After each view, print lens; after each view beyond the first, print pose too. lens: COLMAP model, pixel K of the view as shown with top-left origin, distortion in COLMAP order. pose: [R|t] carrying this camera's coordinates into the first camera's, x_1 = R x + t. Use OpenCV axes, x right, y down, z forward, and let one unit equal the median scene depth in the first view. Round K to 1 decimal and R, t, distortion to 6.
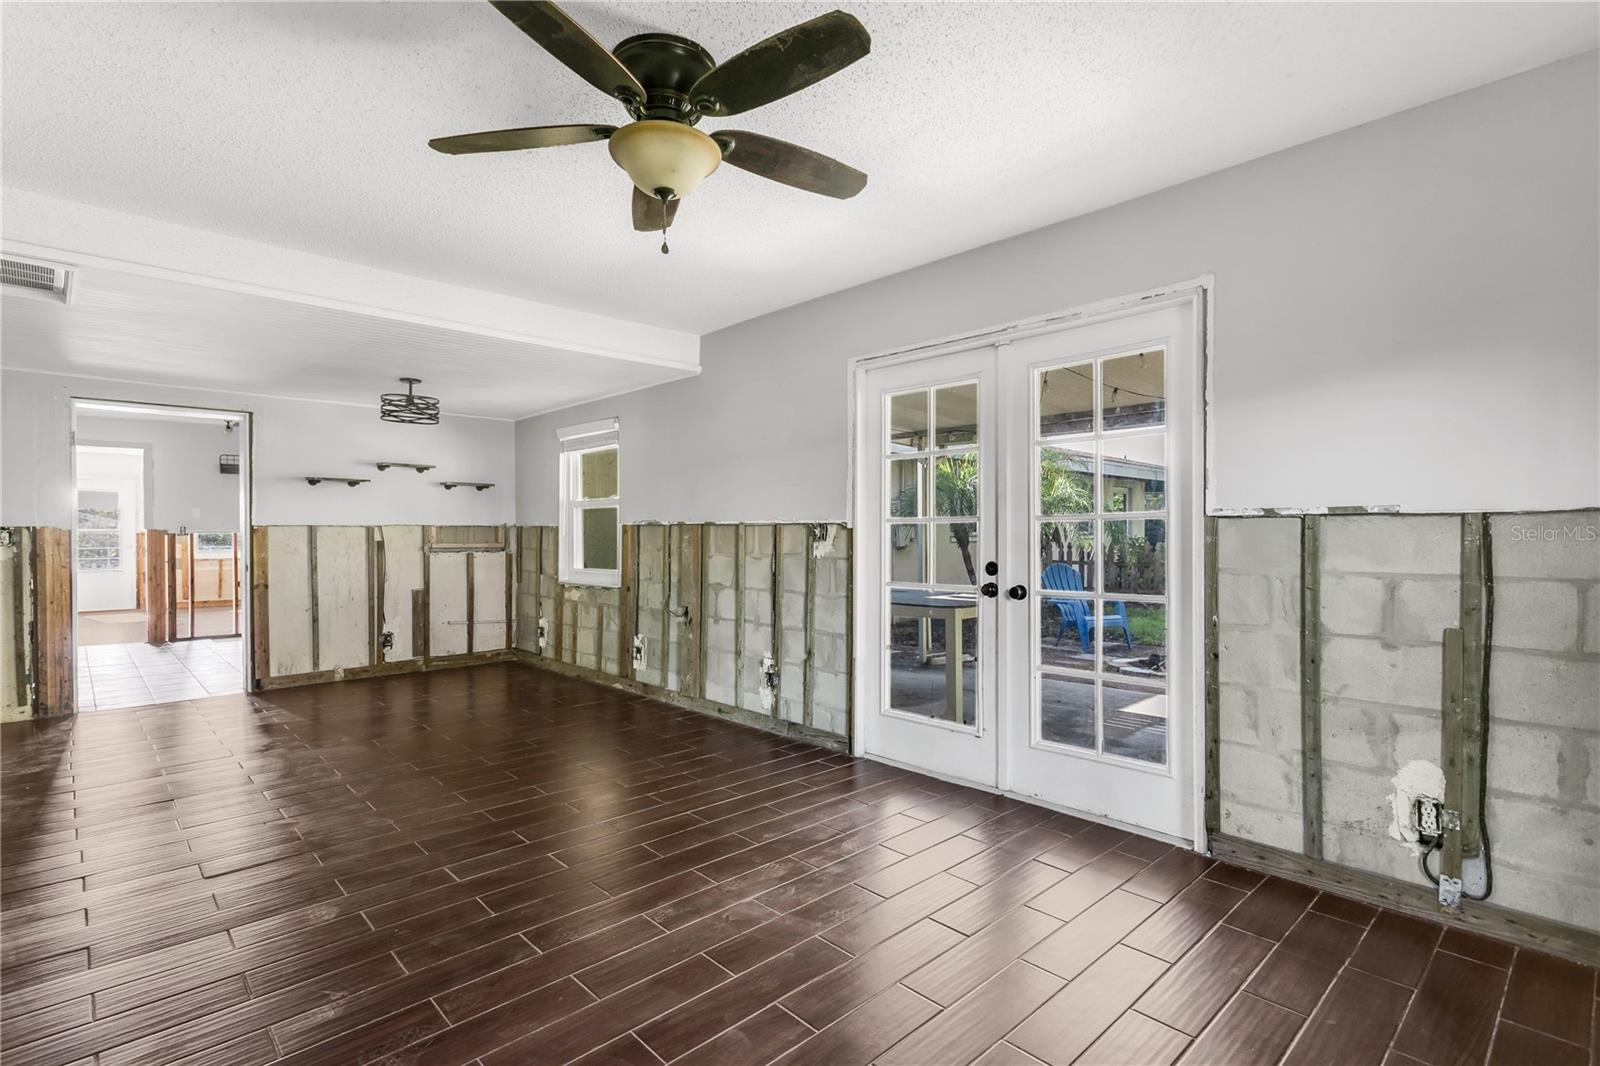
lens RADIAL K [[773.0, 0, 785.3], [0, 773.0, 526.1], [0, 0, 1]] dist [0.003036, 0.000621]
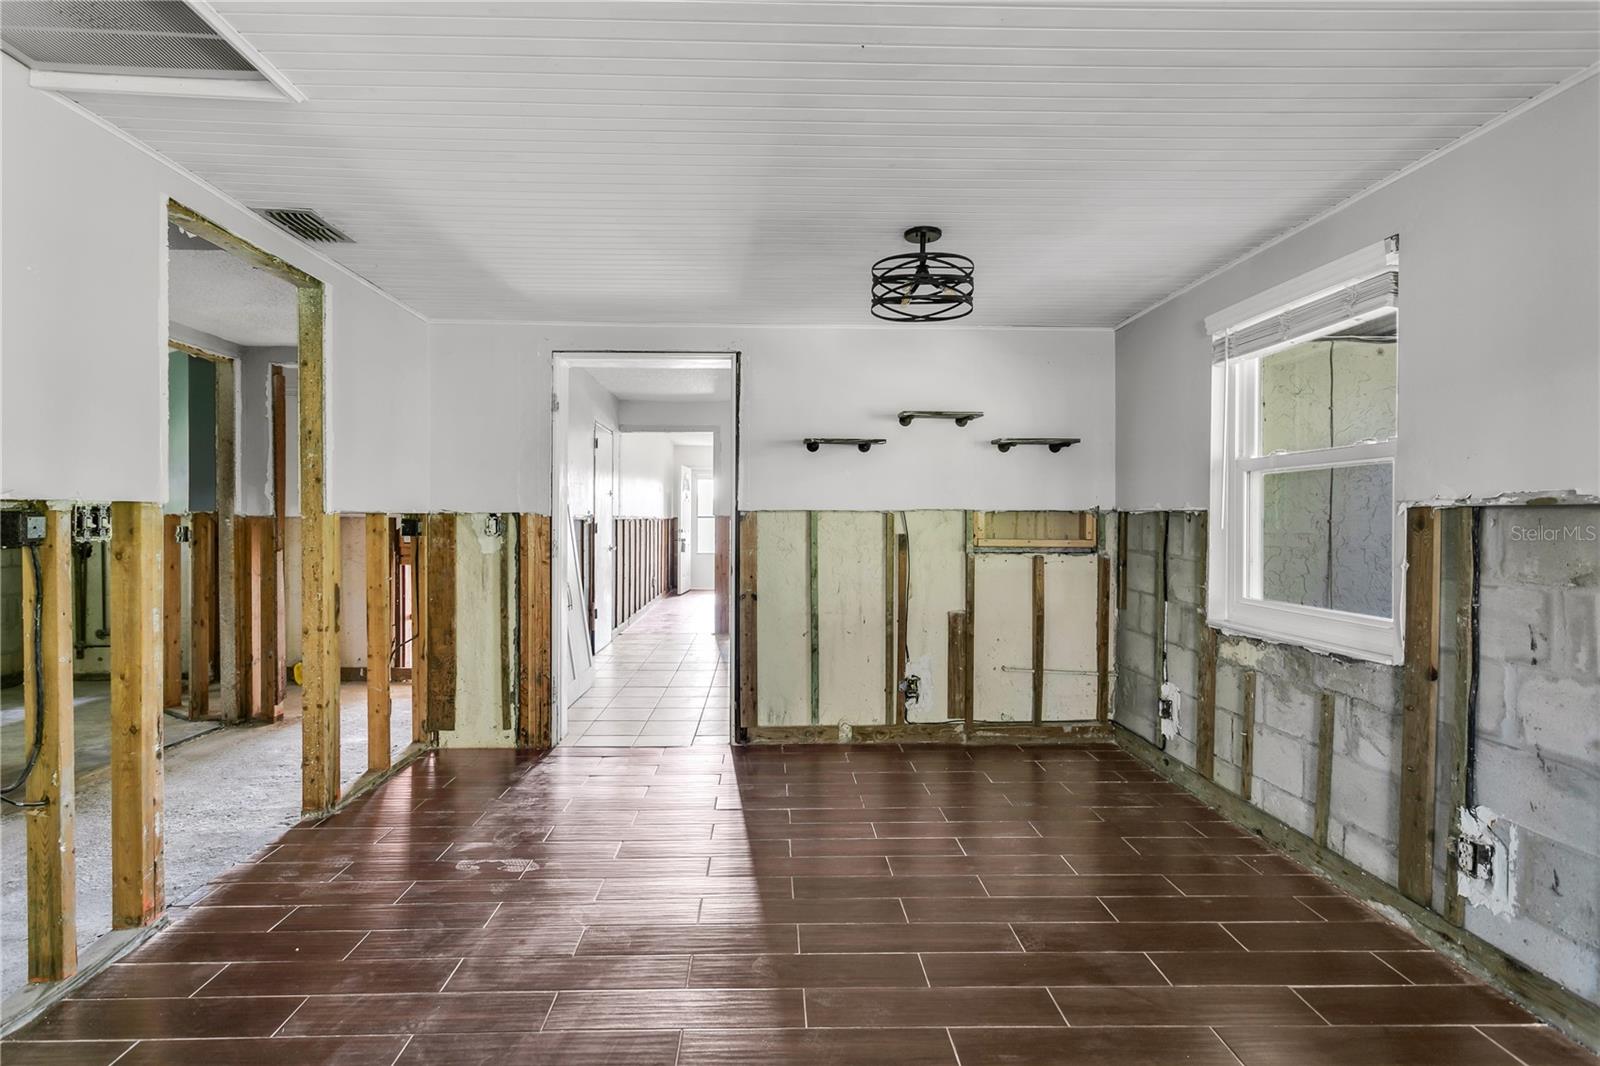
lens RADIAL K [[762.7, 0, 782.9], [0, 762.7, 532.2], [0, 0, 1]] dist [0.000350, -0.000064]
pose [[0.749208, 0.016505, -0.662129, -0.177124], [0.001525, 0.999644, 0.026644, 0.000208], [0.662333, -0.020971, 0.748916, 0.459063]]
